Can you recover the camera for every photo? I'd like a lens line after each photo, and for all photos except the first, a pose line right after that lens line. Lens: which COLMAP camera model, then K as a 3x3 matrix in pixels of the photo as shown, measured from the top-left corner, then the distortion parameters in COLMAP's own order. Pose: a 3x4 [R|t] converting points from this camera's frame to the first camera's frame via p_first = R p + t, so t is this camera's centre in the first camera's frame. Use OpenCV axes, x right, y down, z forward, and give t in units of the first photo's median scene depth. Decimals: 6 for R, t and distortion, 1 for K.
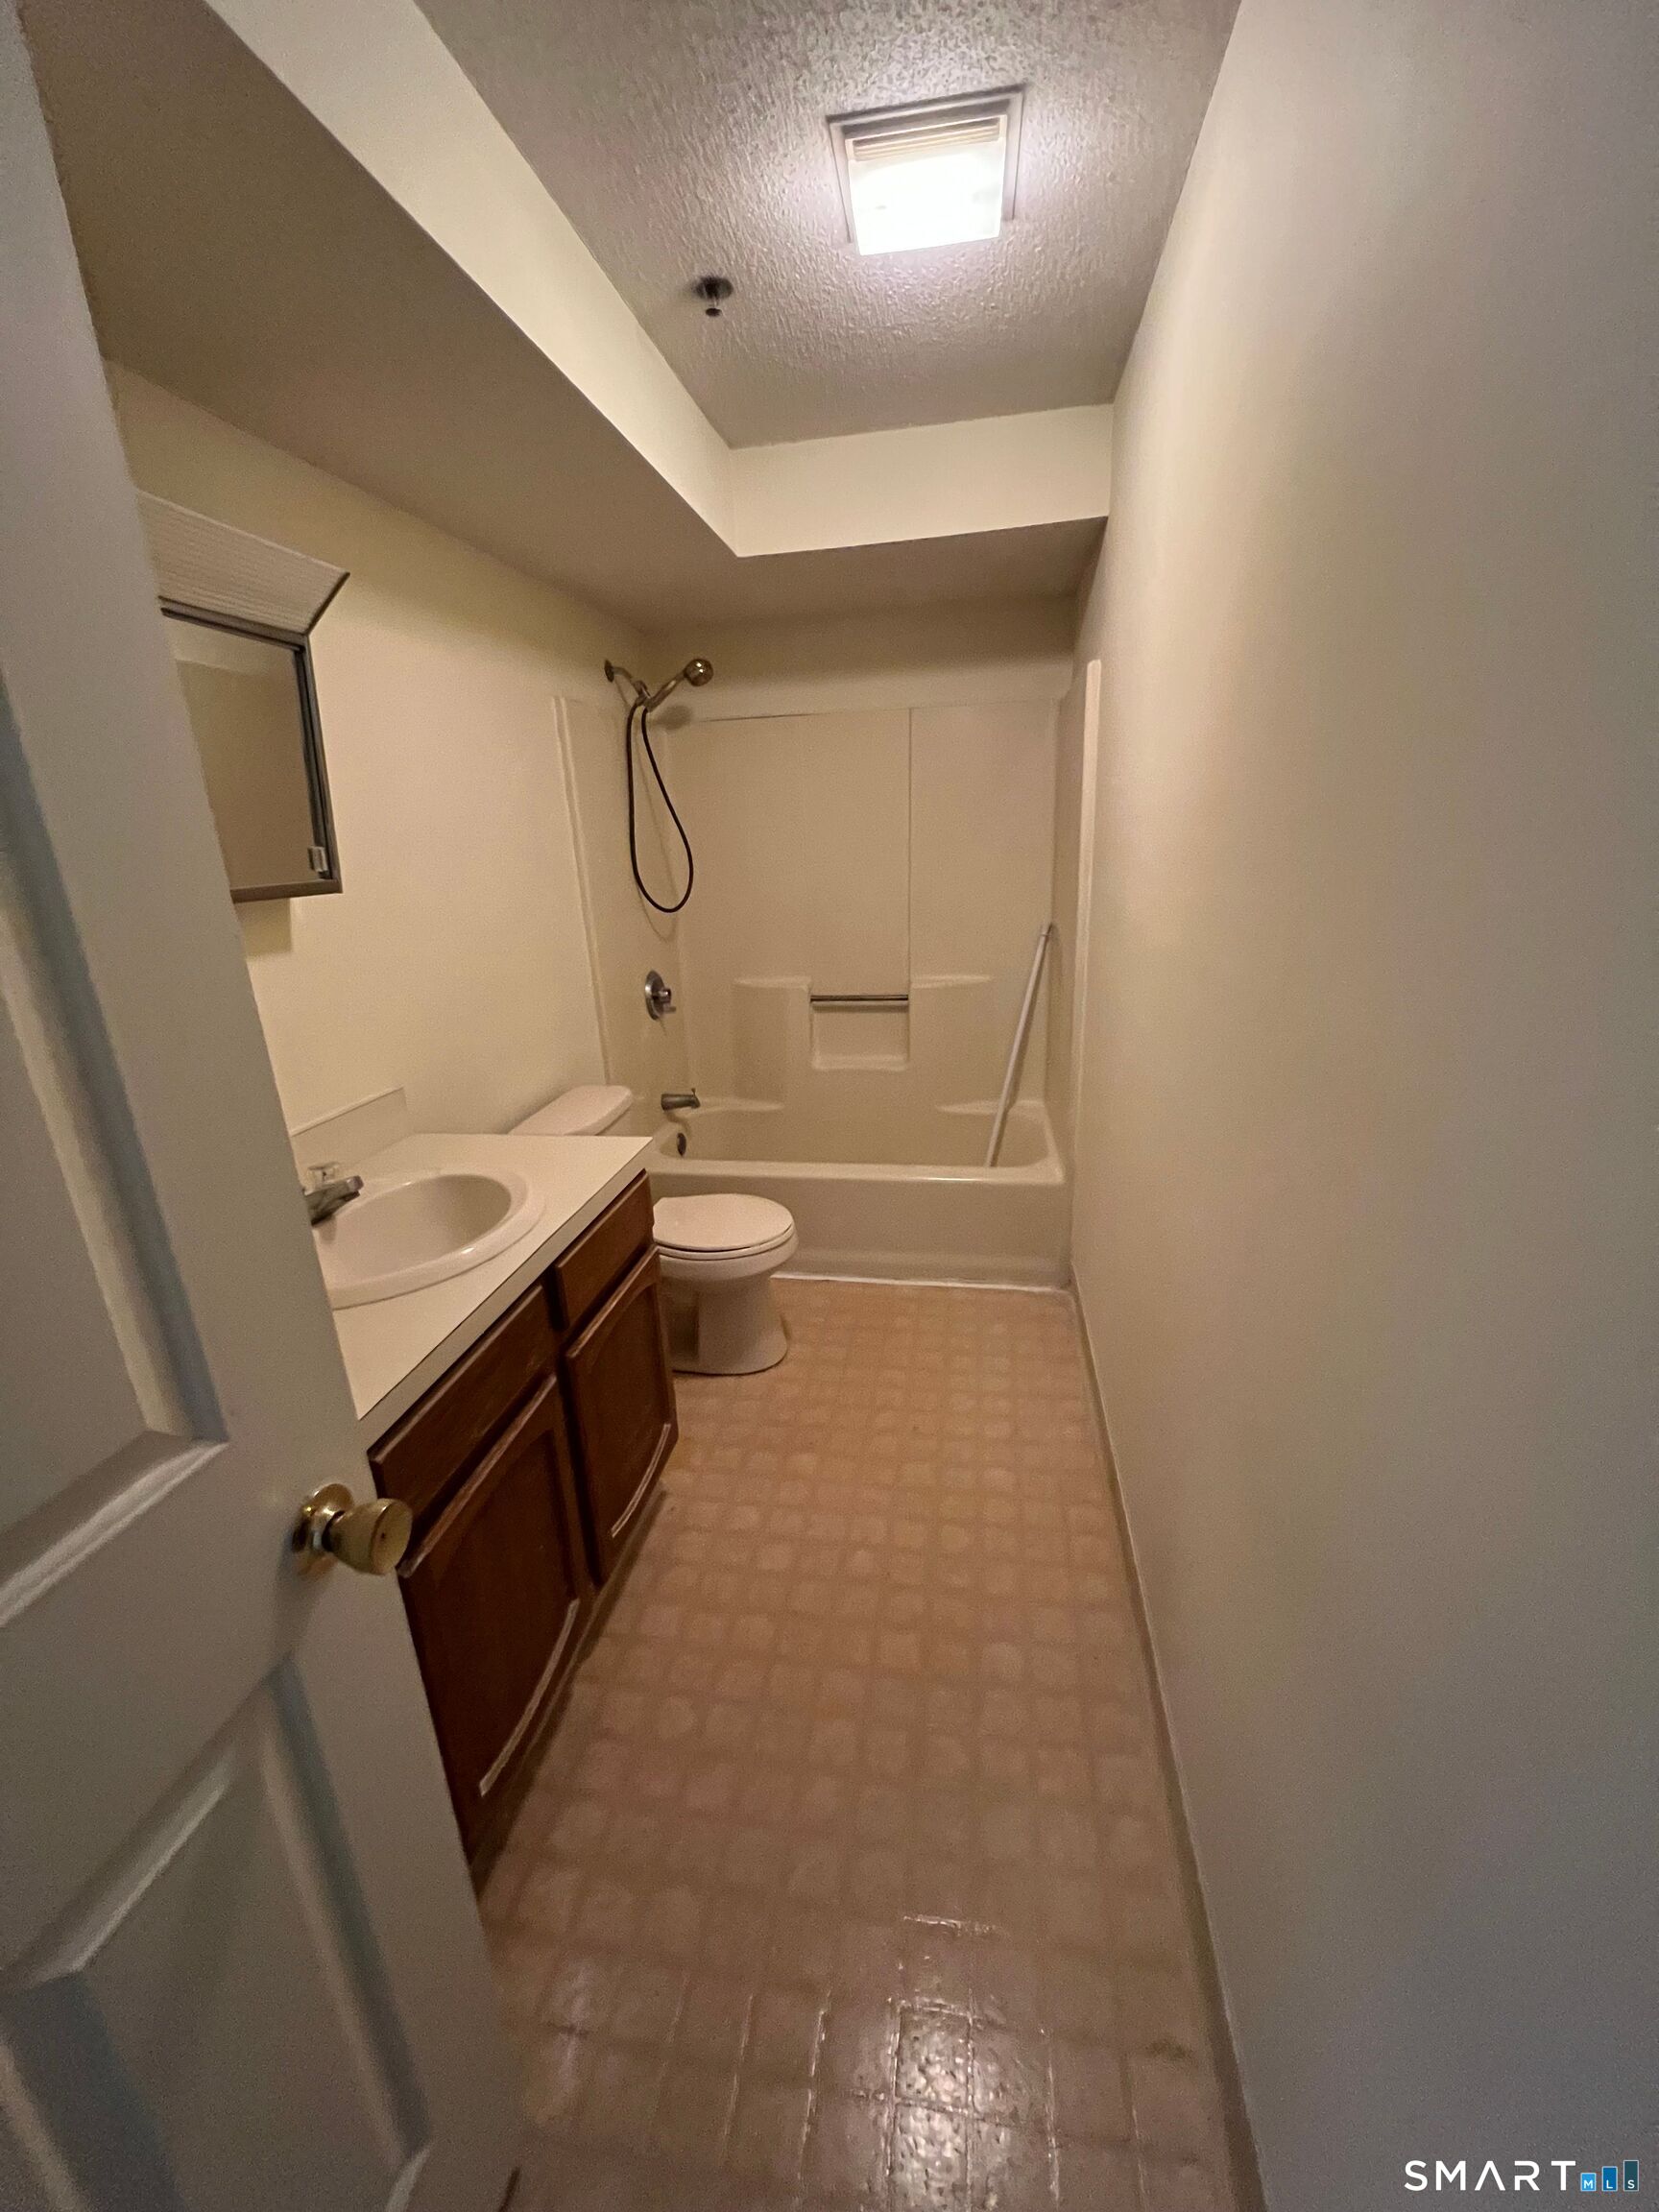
lens RADIAL K [[879.2, 0, 833.1], [0, 879.2, 1106.4], [0, 0, 1]] dist [0.000613, 0.000151]
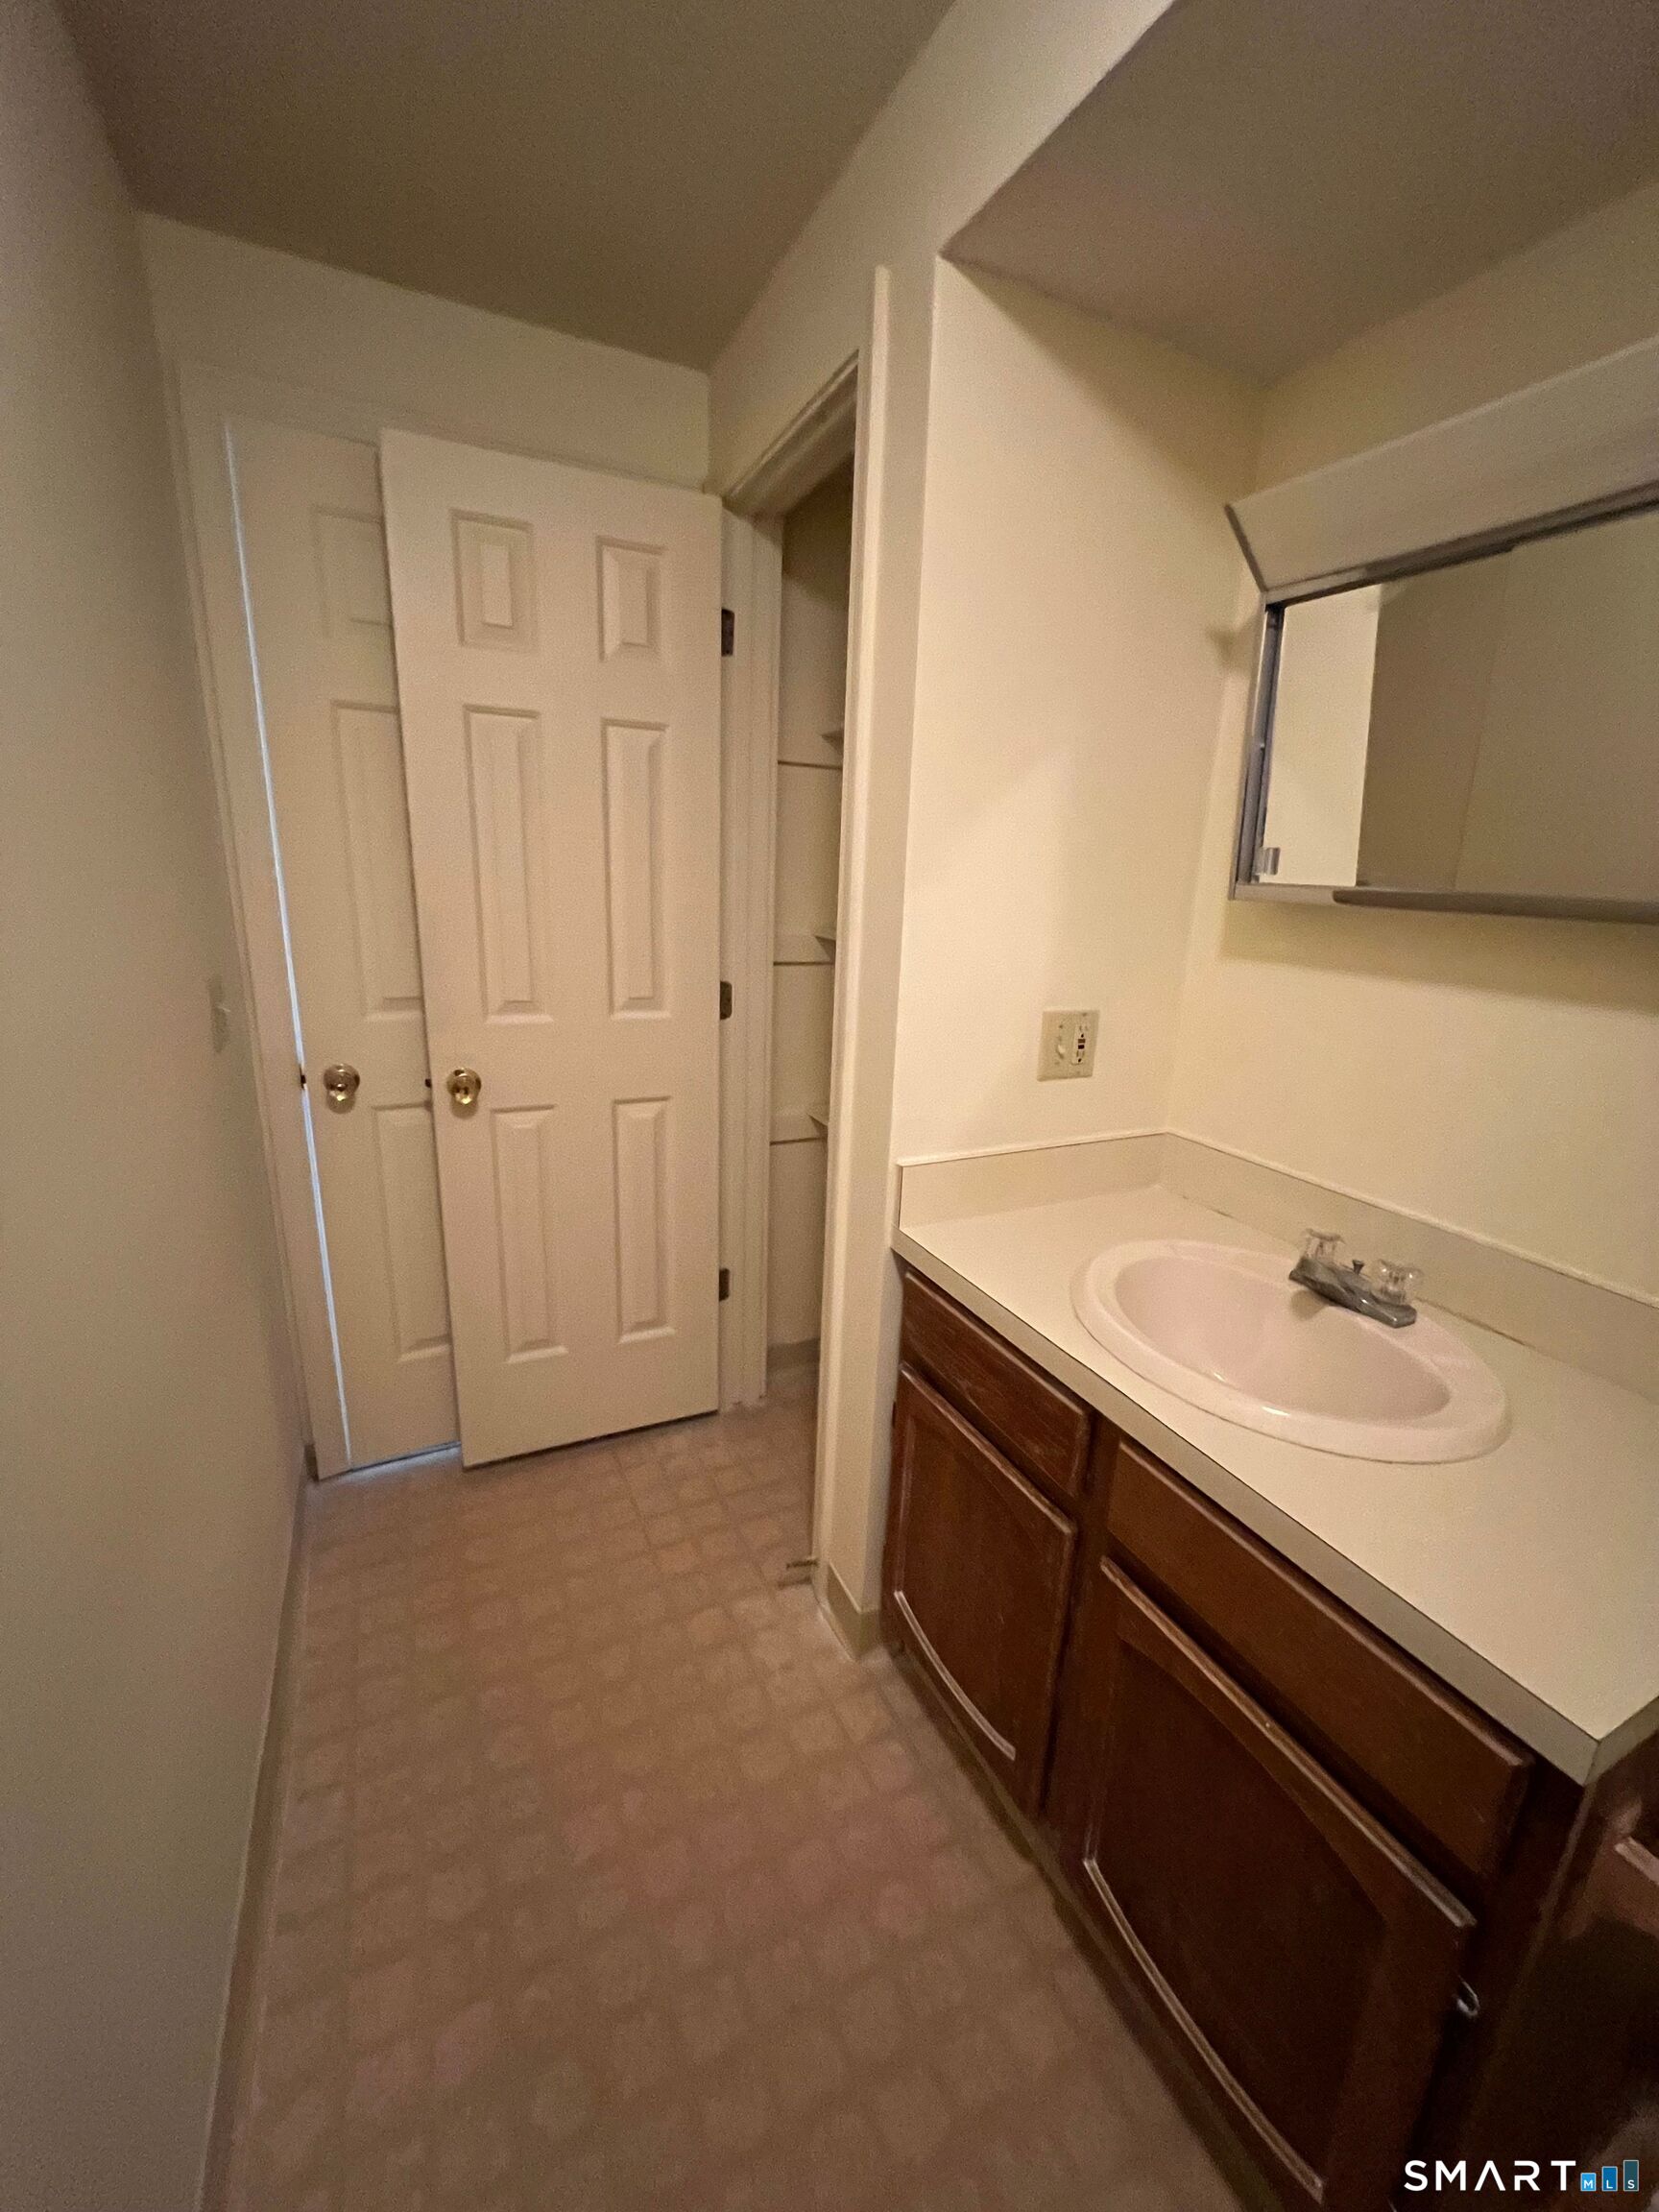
lens RADIAL K [[879.2, 0, 826.7], [0, 879.2, 1103.3], [0, 0, 1]] dist [0.000613, 0.000151]
pose [[-0.818007, 0.160667, -0.552313, 0.209976], [-0.179473, 0.840972, 0.510447, -0.344006], [0.546492, 0.516674, -0.659086, 1.132933]]
